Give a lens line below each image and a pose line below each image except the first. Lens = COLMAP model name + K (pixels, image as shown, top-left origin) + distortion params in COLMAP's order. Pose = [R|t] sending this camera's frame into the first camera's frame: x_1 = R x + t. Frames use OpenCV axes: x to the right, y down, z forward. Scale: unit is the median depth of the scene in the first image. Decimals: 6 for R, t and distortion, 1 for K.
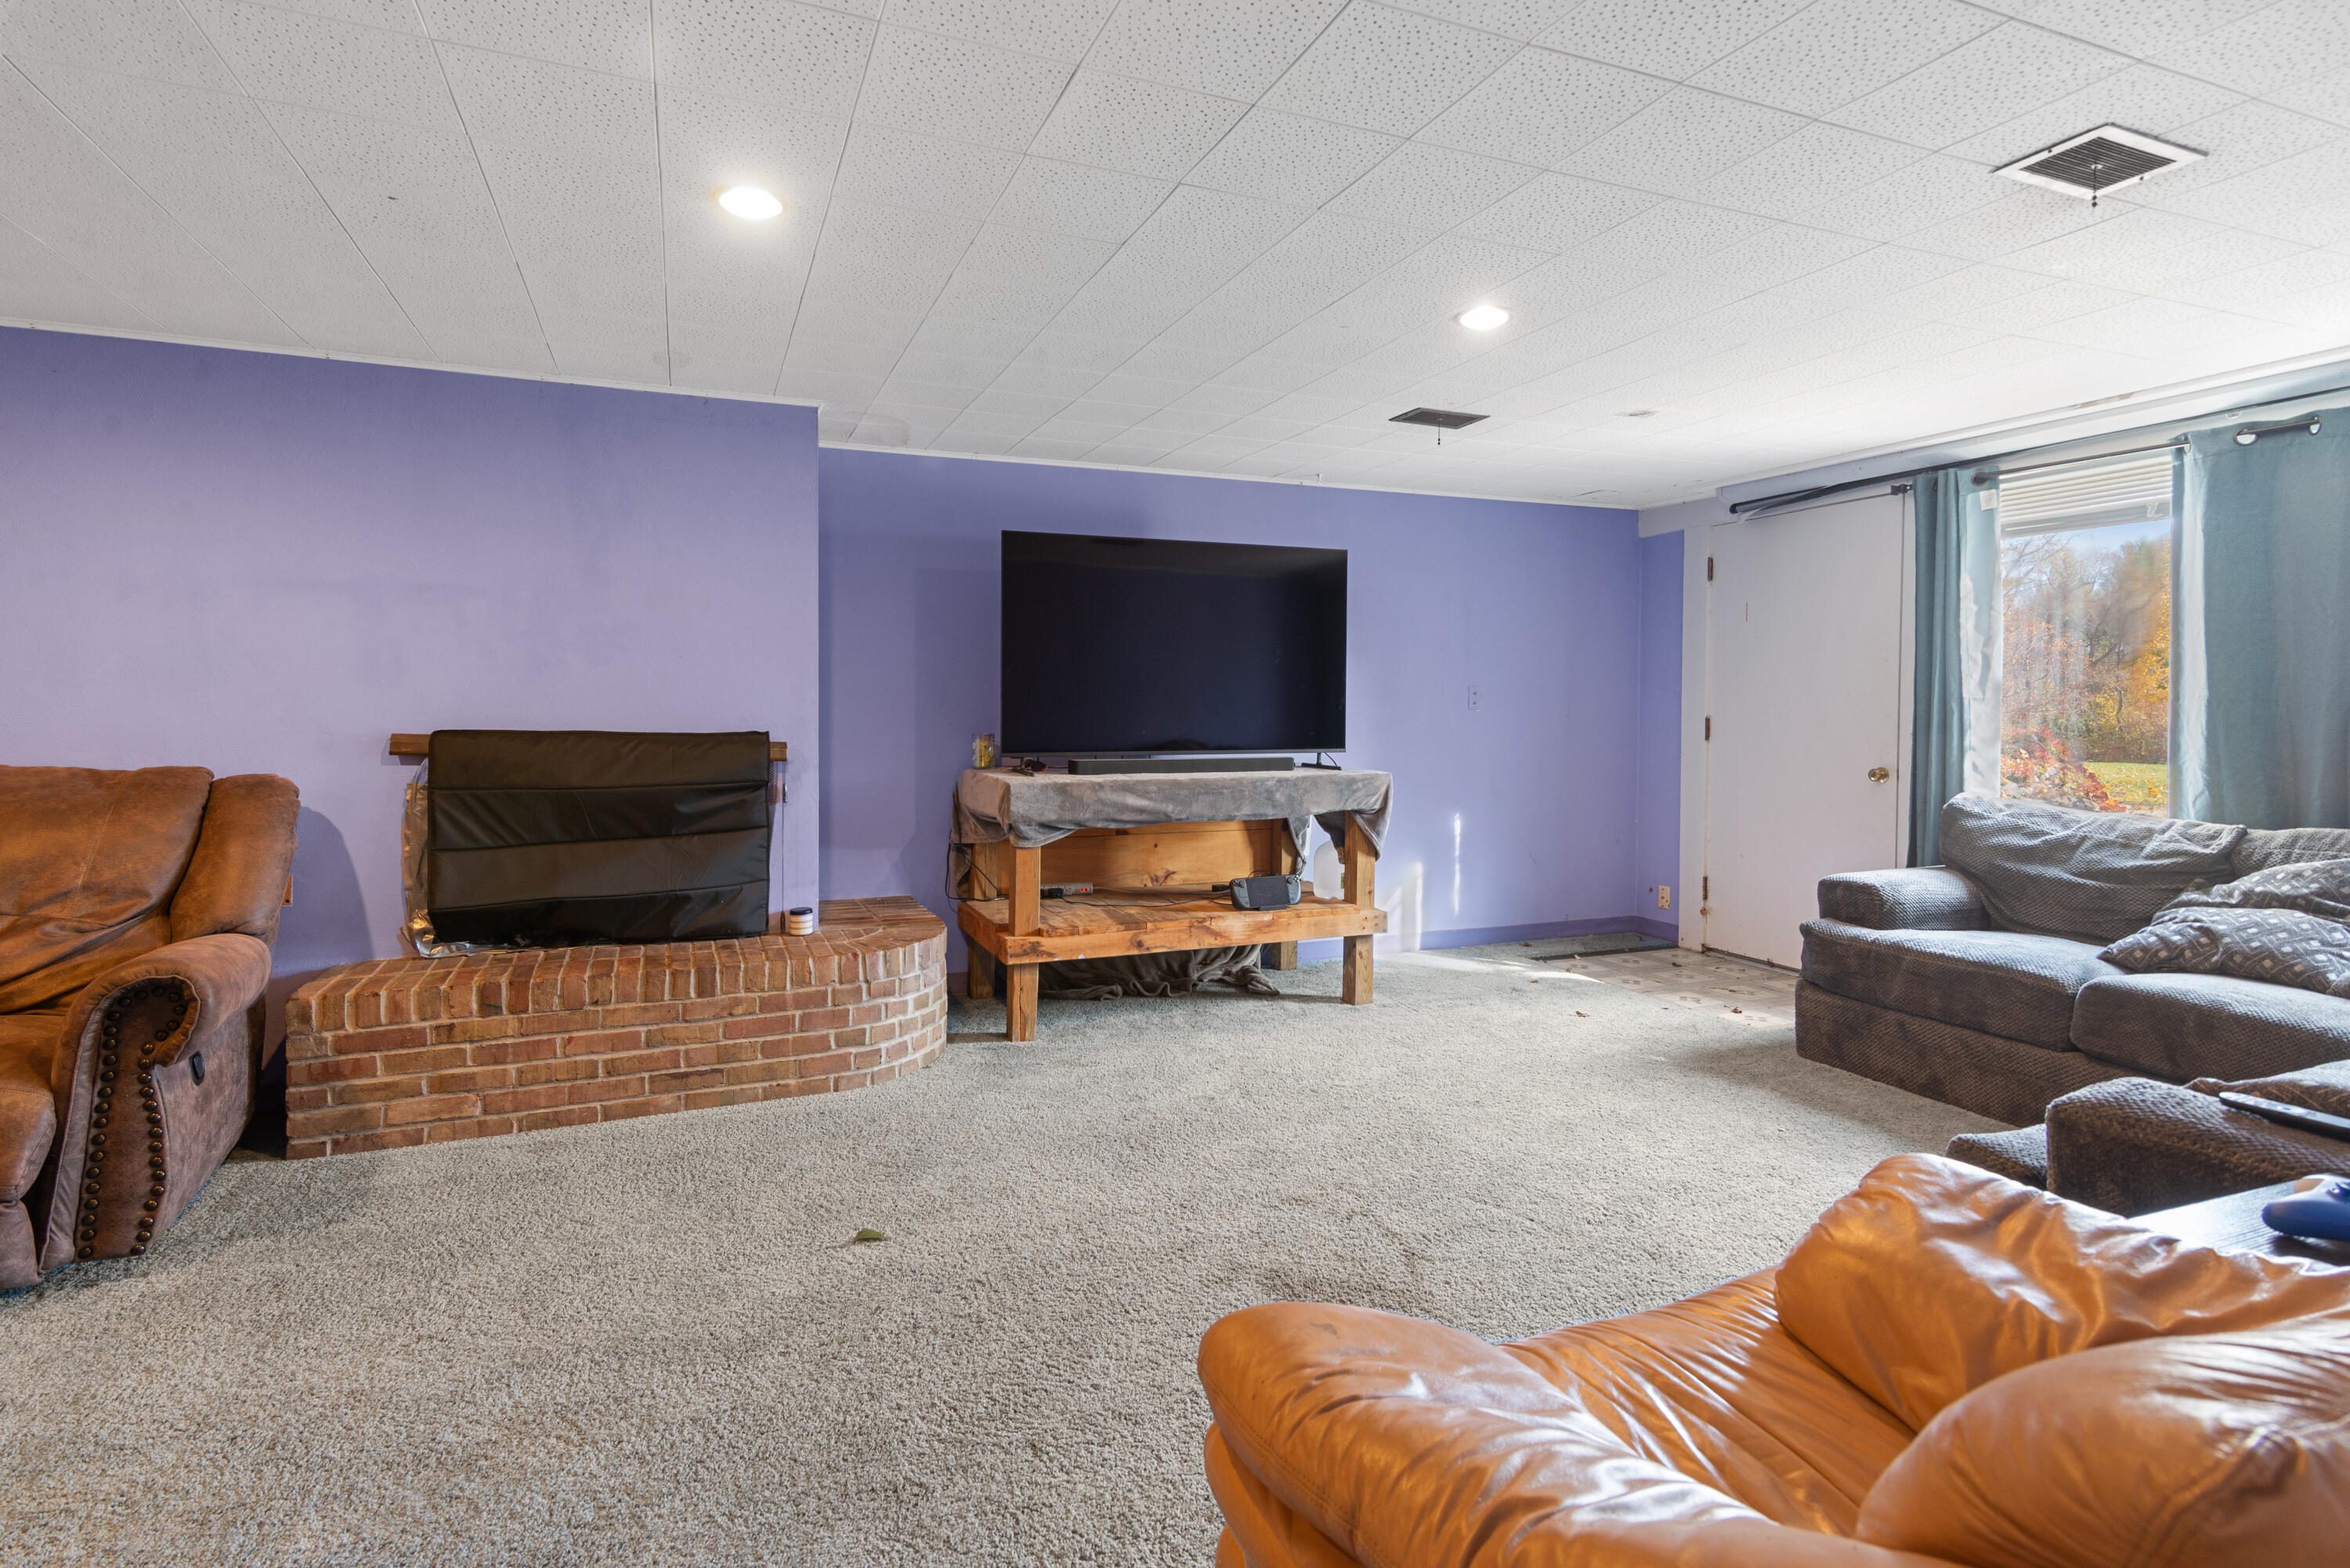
lens RADIAL K [[1133.1, 0, 1167.7], [0, 1133.1, 714.7], [0, 0, 1]] dist [0.001763, 0.000503]
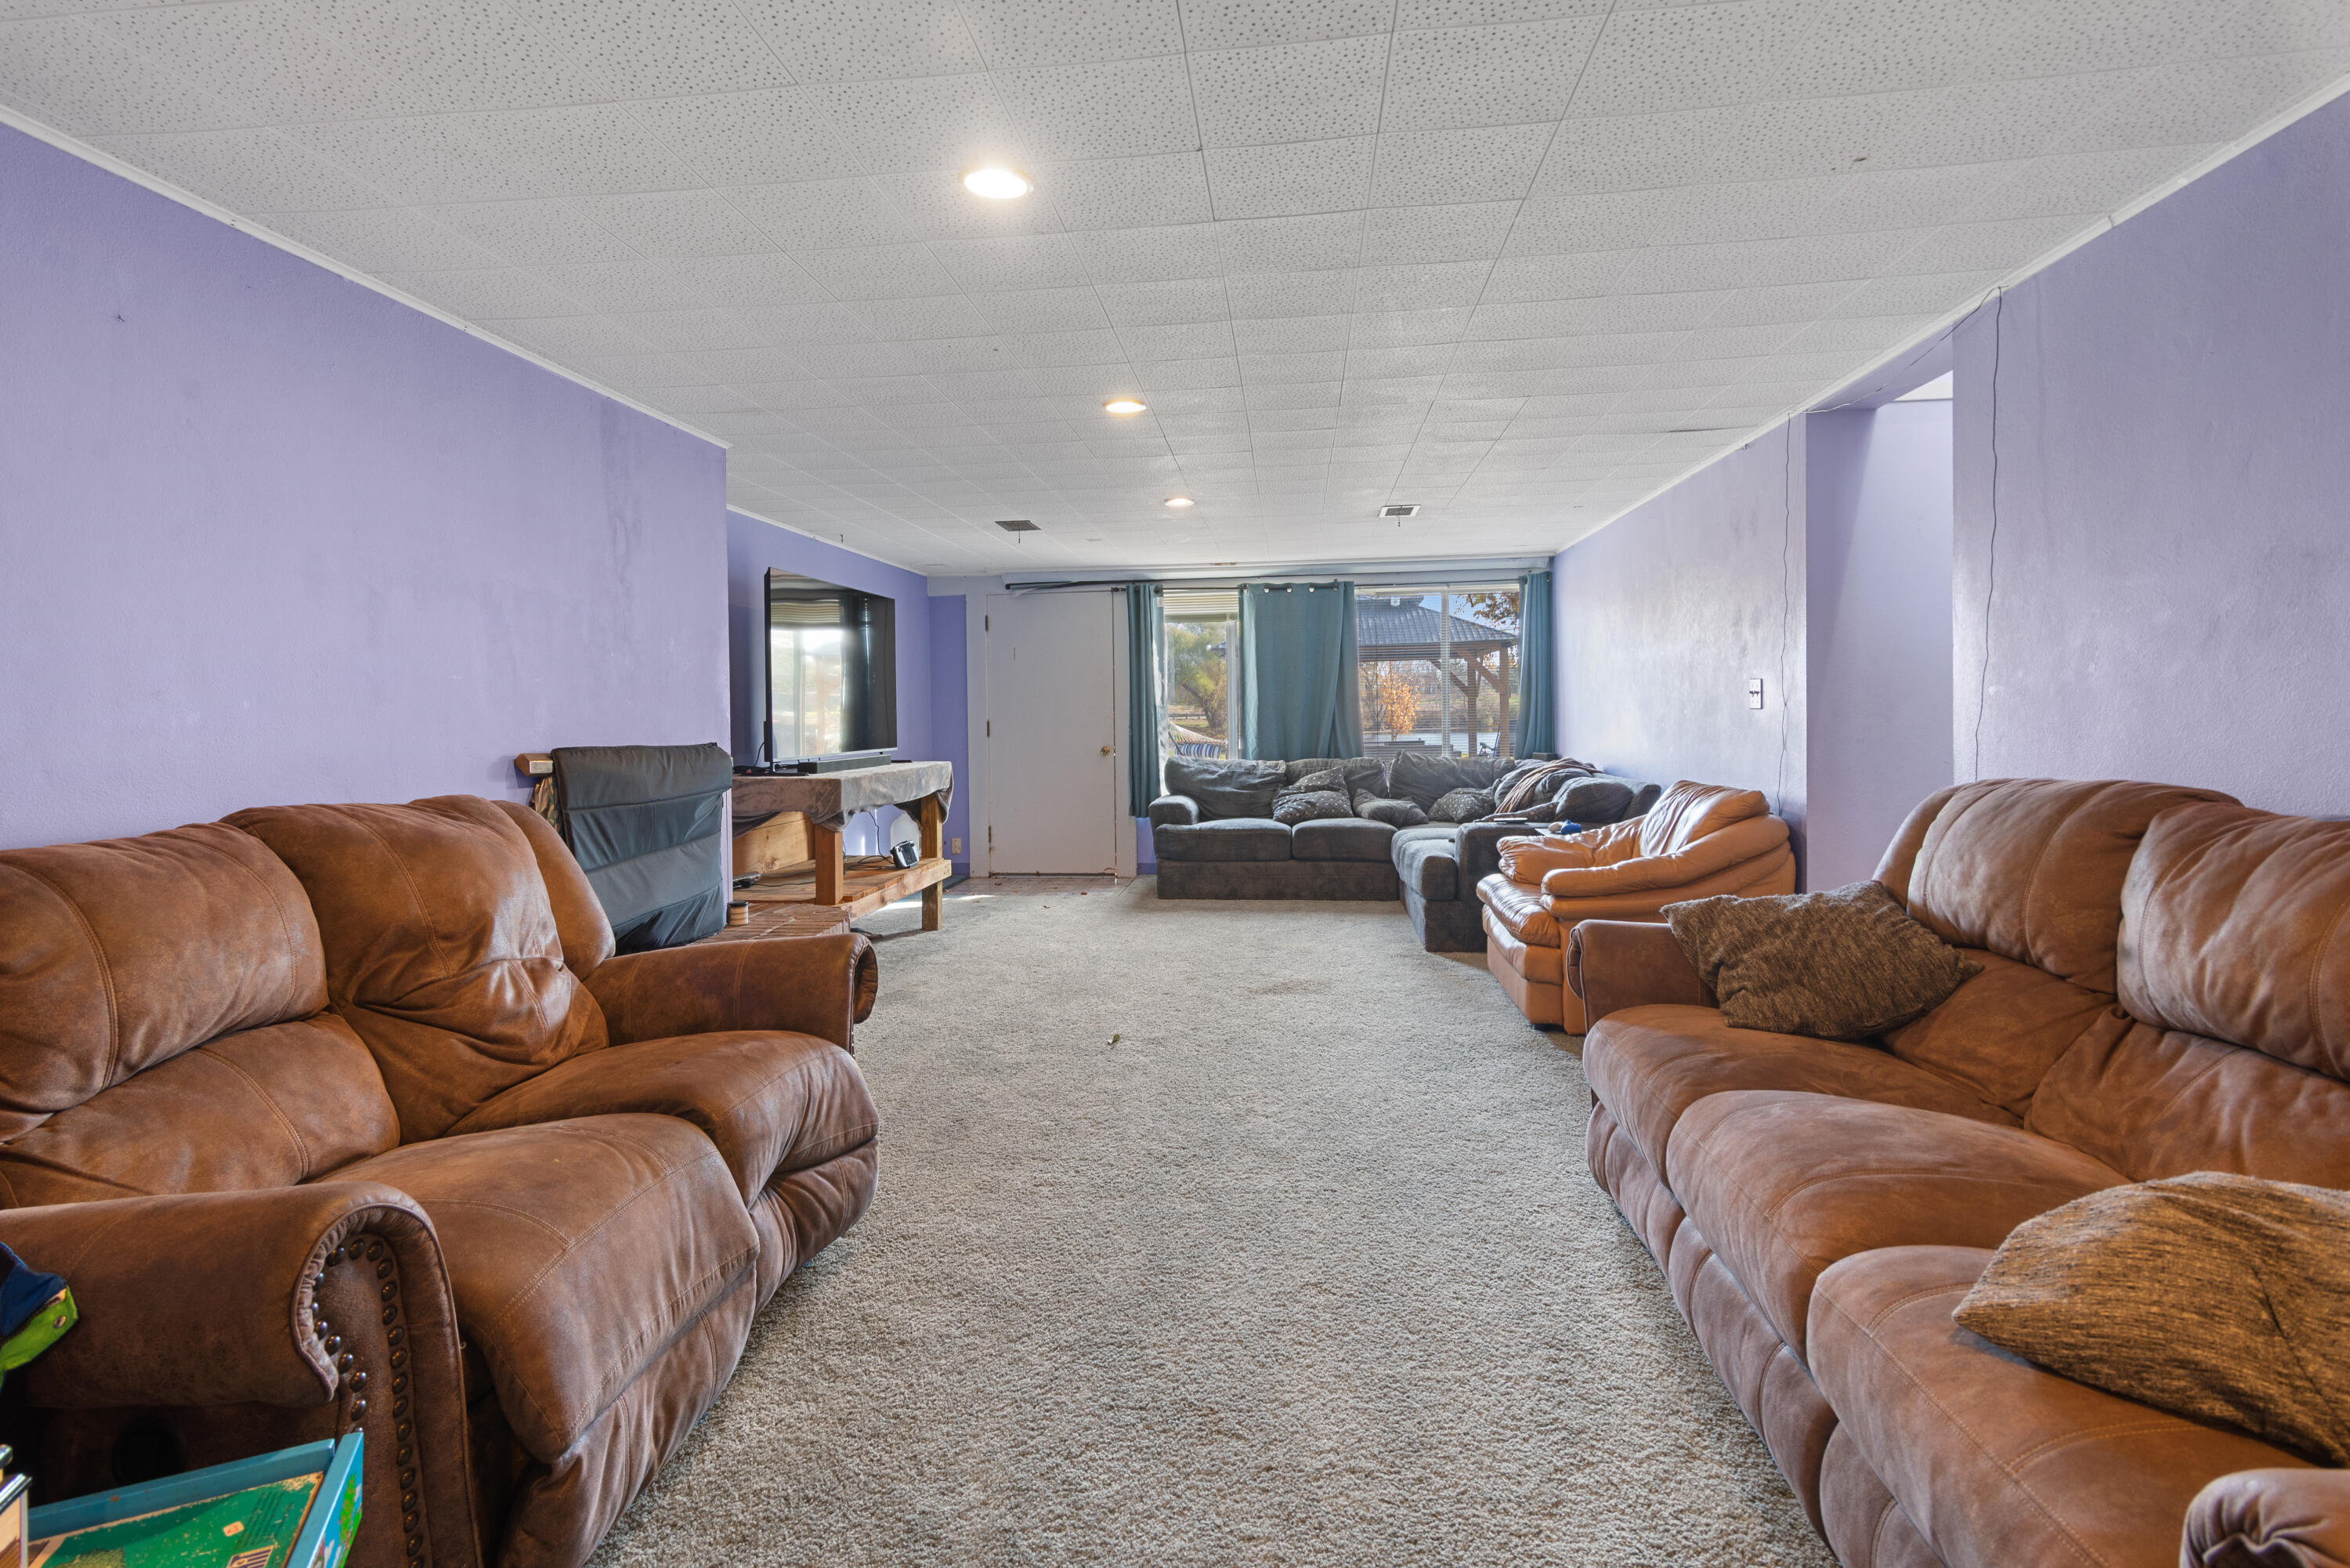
lens RADIAL K [[1133.1, 0, 1167.7], [0, 1133.1, 714.7], [0, 0, 1]] dist [0.001763, 0.000503]
pose [[0.481843, -0.013359, 0.876156, -1.056345], [0.025984, 0.999662, 0.000952, -0.002867], [-0.875872, 0.022308, 0.482027, 0.088299]]
